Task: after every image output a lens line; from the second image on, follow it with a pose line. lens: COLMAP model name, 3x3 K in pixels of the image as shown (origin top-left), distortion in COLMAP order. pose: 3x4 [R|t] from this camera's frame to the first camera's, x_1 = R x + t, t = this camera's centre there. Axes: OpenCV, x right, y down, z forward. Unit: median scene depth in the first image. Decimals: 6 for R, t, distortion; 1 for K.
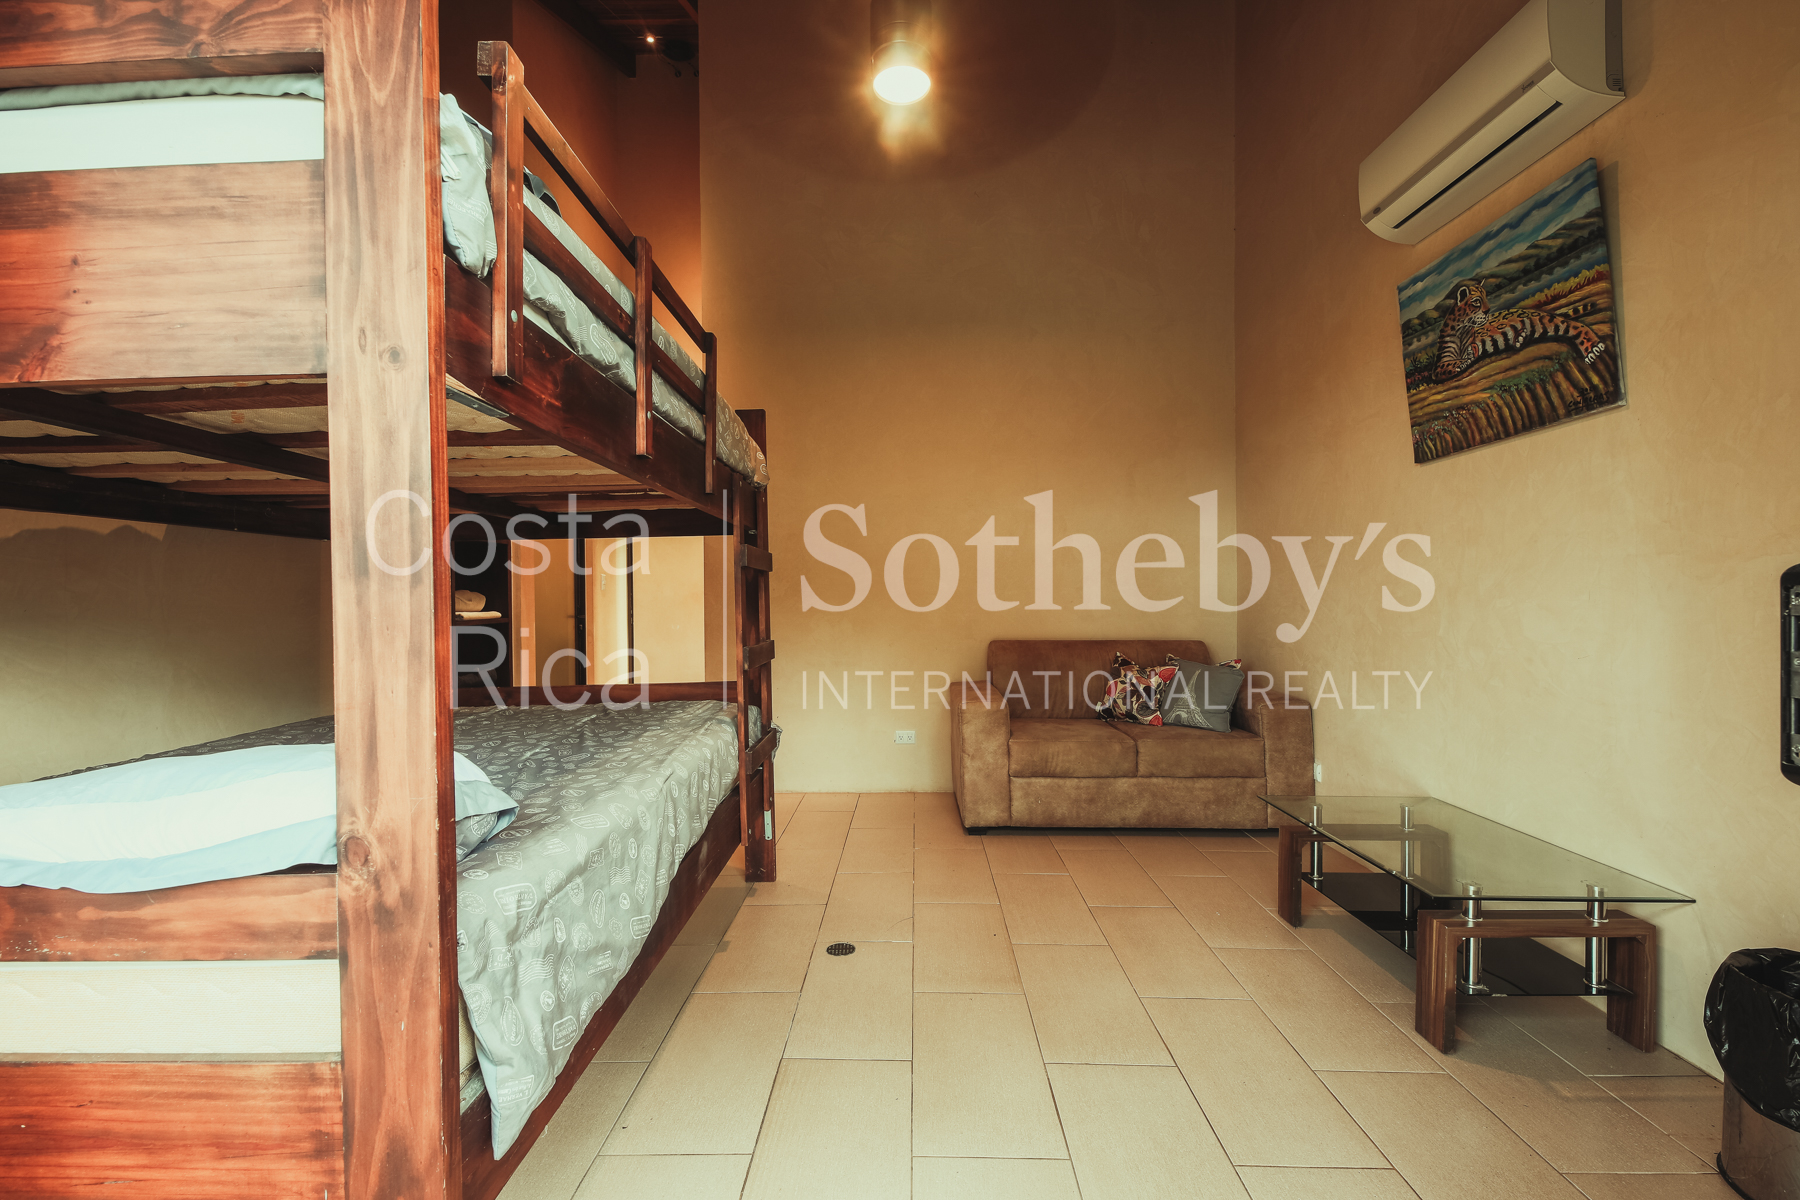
lens RADIAL K [[766.9, 0, 888.1], [0, 766.9, 600.3], [0, 0, 1]] dist [0.008612, -0.003497]
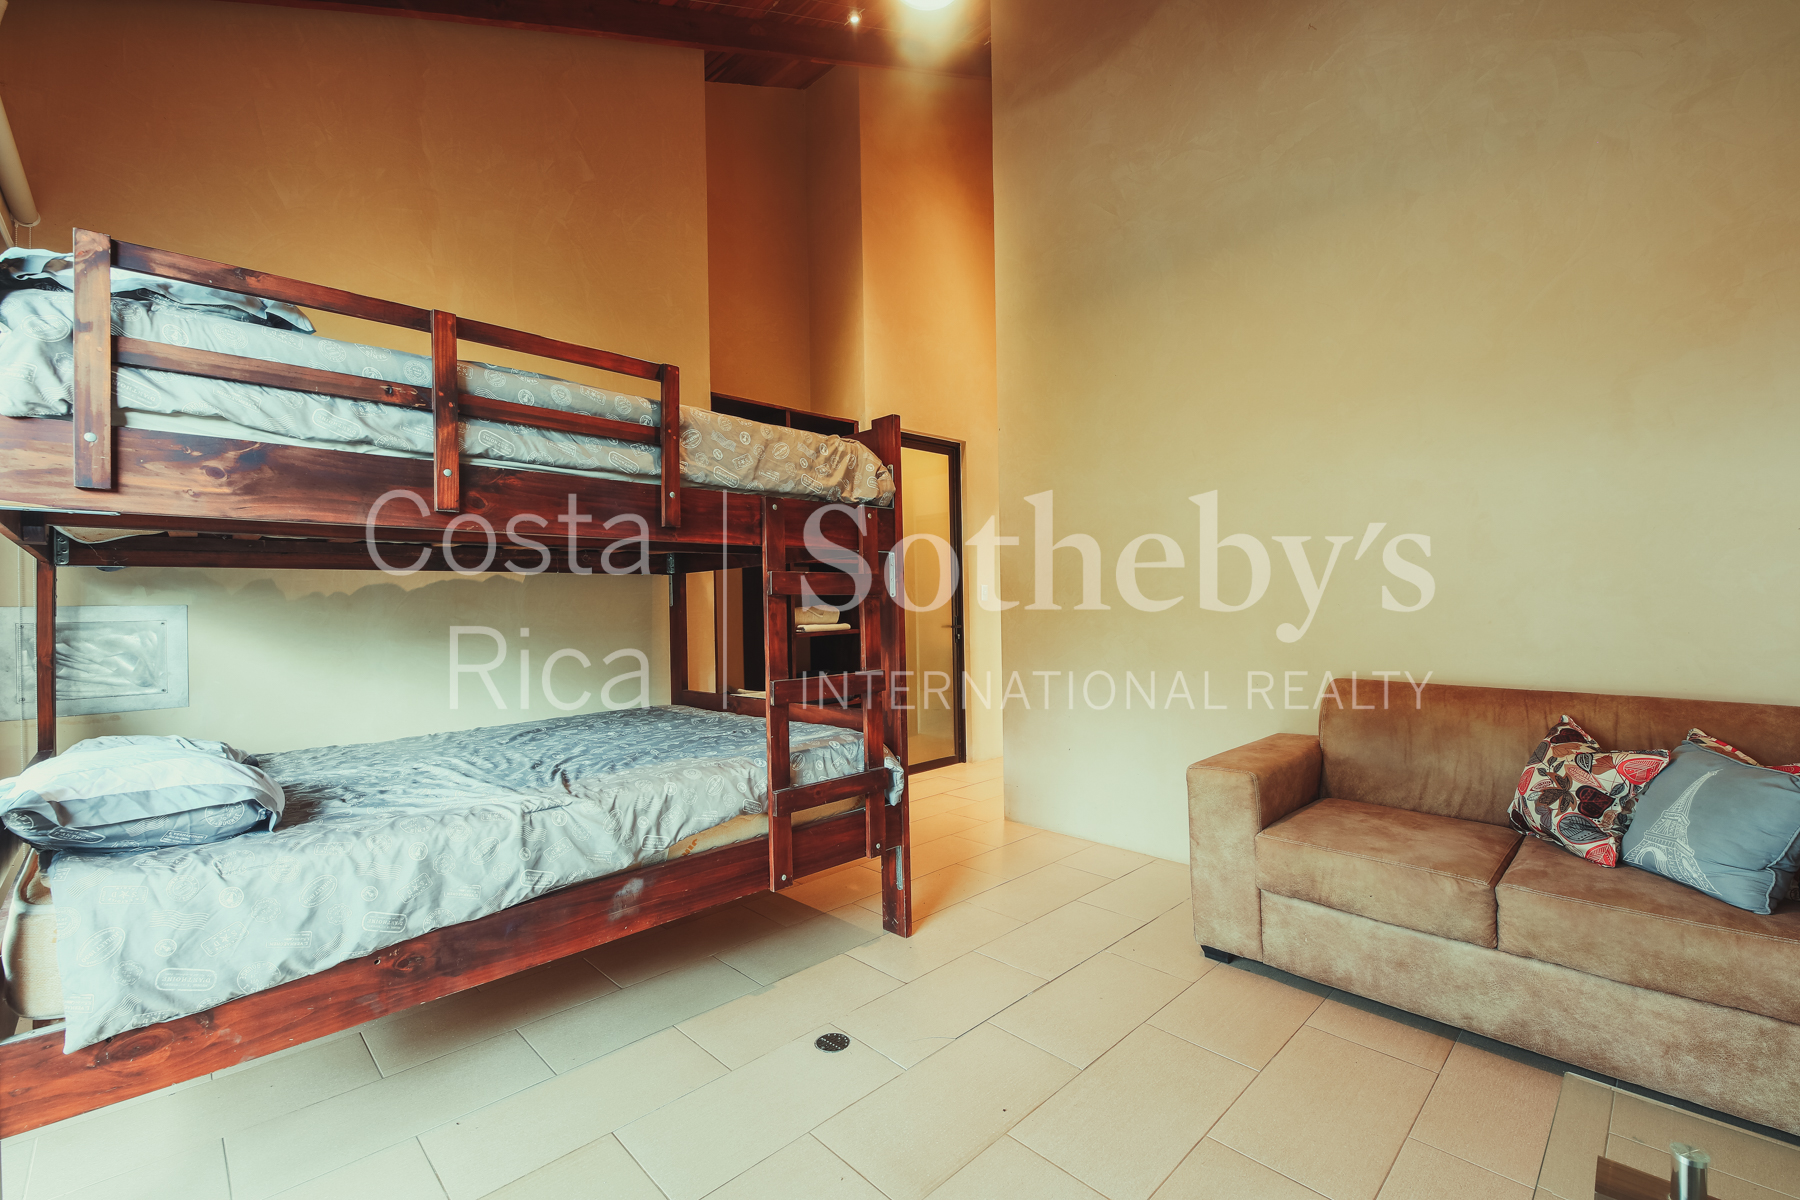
lens RADIAL K [[766.9, 0, 896.3], [0, 766.9, 602.8], [0, 0, 1]] dist [0.008612, -0.003497]
pose [[0.720256, -0.001573, -0.693707, 0.396761], [0.004517, 0.999987, 0.002422, -0.021807], [0.693694, -0.004877, 0.720253, 0.303125]]
